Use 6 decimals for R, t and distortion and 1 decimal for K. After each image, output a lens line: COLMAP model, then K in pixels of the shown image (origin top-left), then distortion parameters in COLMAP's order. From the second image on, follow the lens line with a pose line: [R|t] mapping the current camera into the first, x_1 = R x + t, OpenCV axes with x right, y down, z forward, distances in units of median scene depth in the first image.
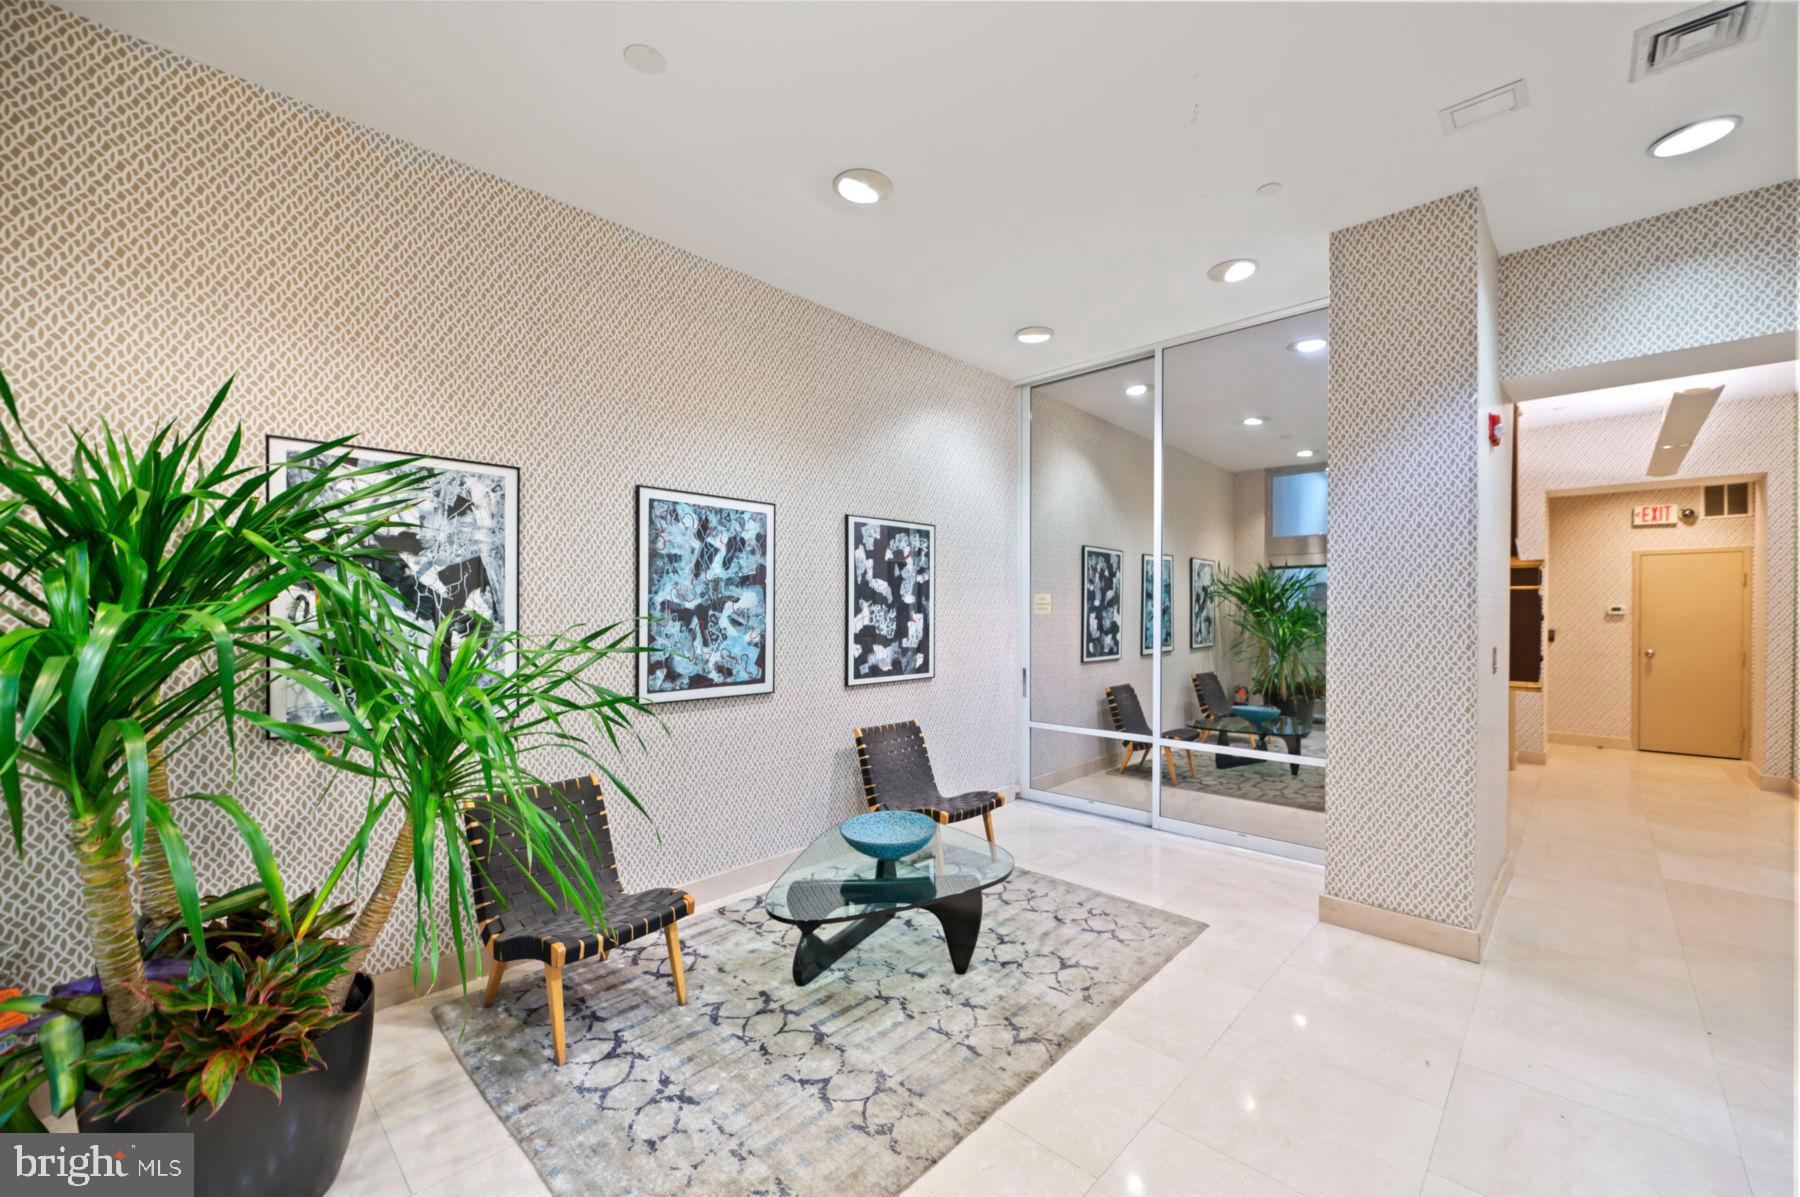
lens RADIAL K [[731.4, 0, 899.0], [0, 731.4, 617.1], [0, 0, 1]] dist [0.000518, -0.000142]
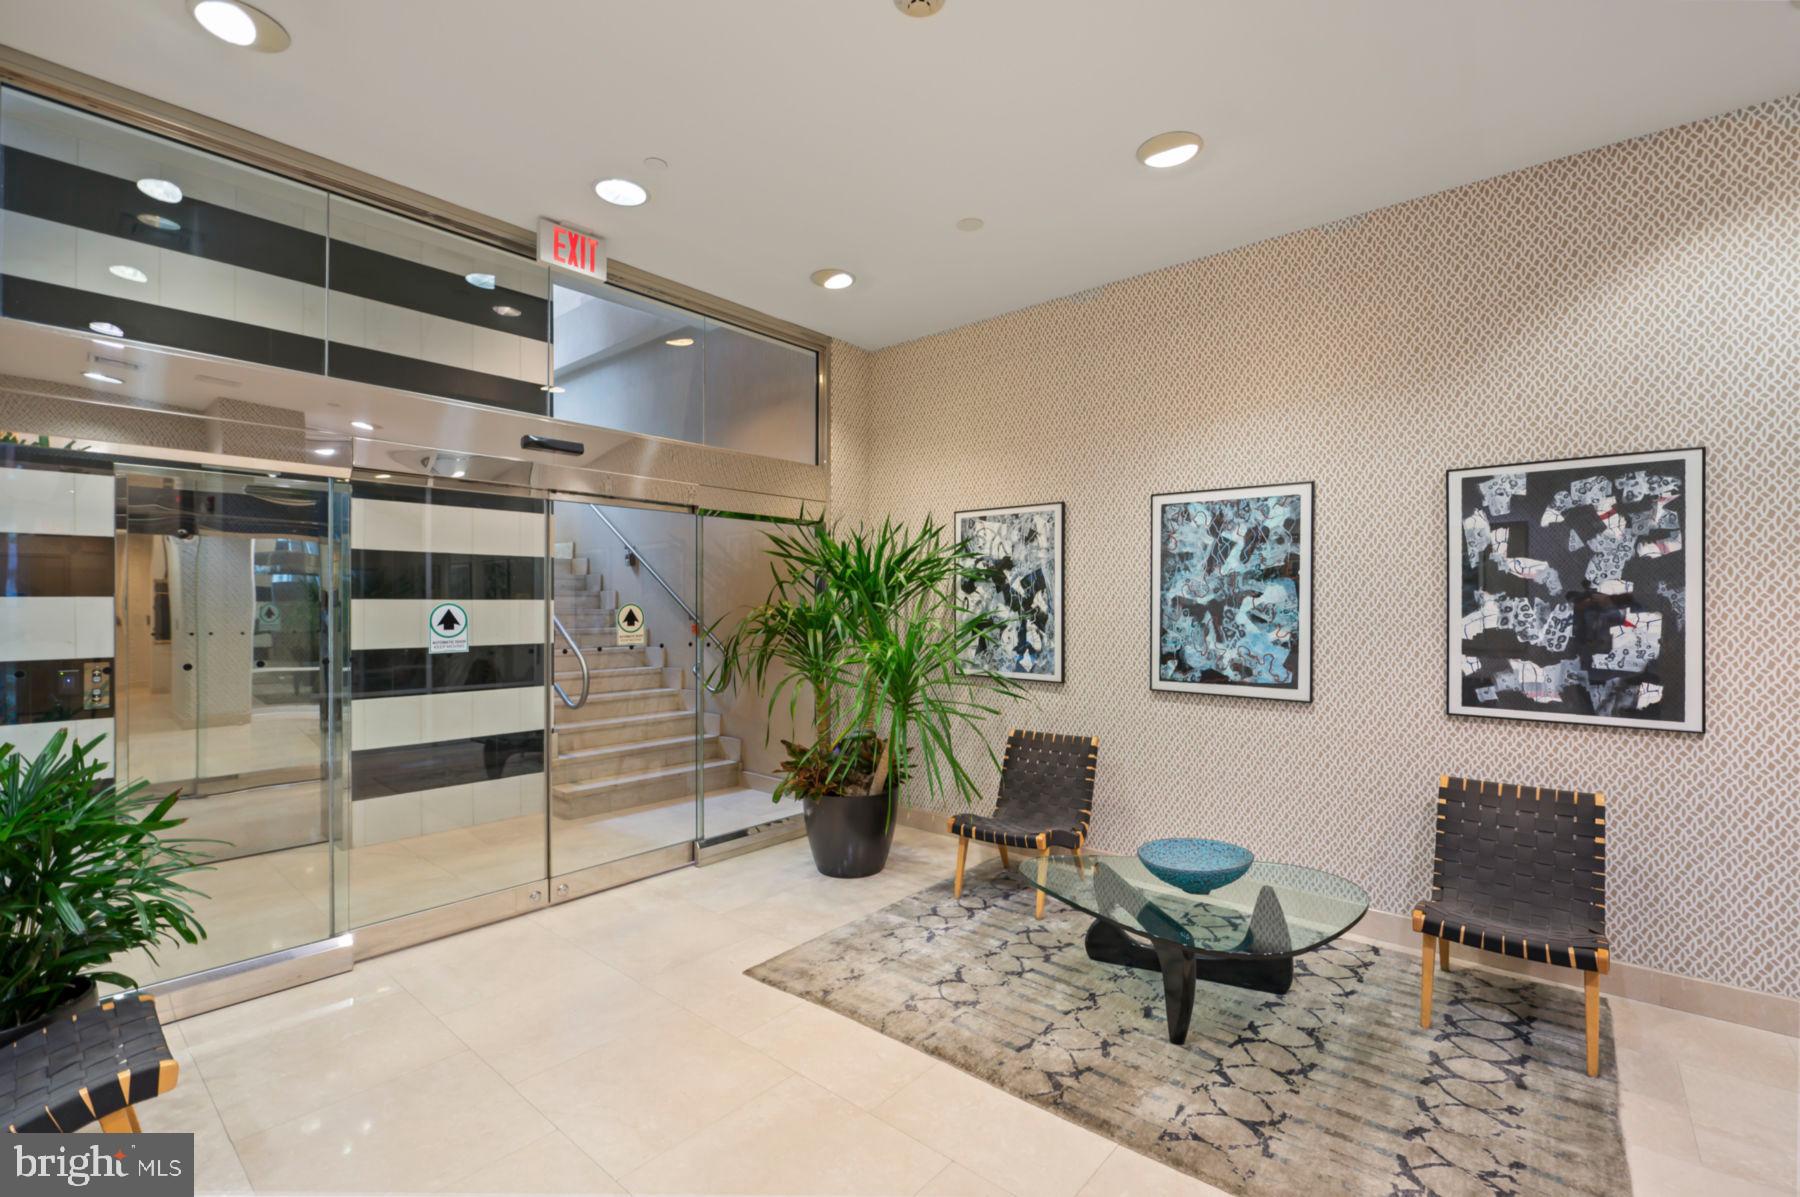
lens RADIAL K [[797.0, 0, 898.8], [0, 797.0, 598.6], [0, 0, 1]] dist [-0.004804, -0.000432]
pose [[0.041957, 0.000270, -0.999119, 0.799228], [-0.002878, 0.999996, 0.000149, -0.018048], [0.999115, 0.002869, 0.041958, 0.522199]]
